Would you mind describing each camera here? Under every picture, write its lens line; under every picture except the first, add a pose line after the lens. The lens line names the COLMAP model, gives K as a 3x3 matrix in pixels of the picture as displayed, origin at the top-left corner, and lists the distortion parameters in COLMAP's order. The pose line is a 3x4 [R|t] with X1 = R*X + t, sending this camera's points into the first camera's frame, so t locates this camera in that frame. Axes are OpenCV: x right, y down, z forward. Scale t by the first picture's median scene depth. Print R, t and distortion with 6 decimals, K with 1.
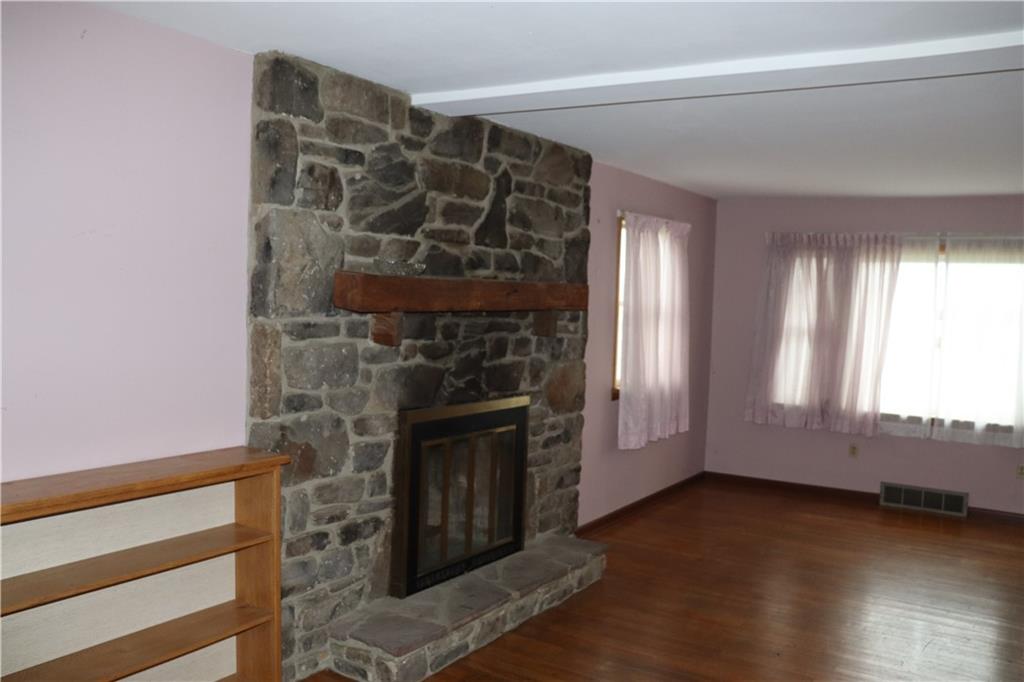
lens RADIAL K [[882.3, 0, 512.0], [0, 882.3, 341.0], [0, 0, 1]] dist [-0.164342, 0.216021]
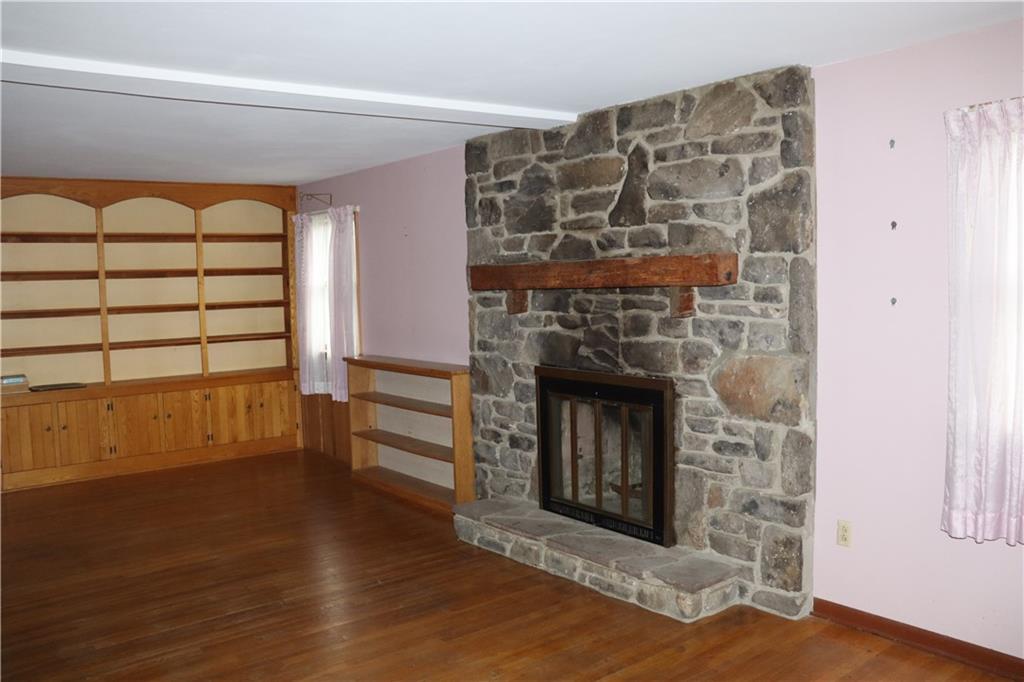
lens RADIAL K [[882.3, 0, 512.0], [0, 882.3, 341.0], [0, 0, 1]] dist [-0.164342, 0.216021]
pose [[-0.337062, 0.043981, -0.940455, 1.046175], [-0.035366, 0.997612, 0.059329, -0.030728], [0.940818, 0.053258, -0.334701, 1.295811]]
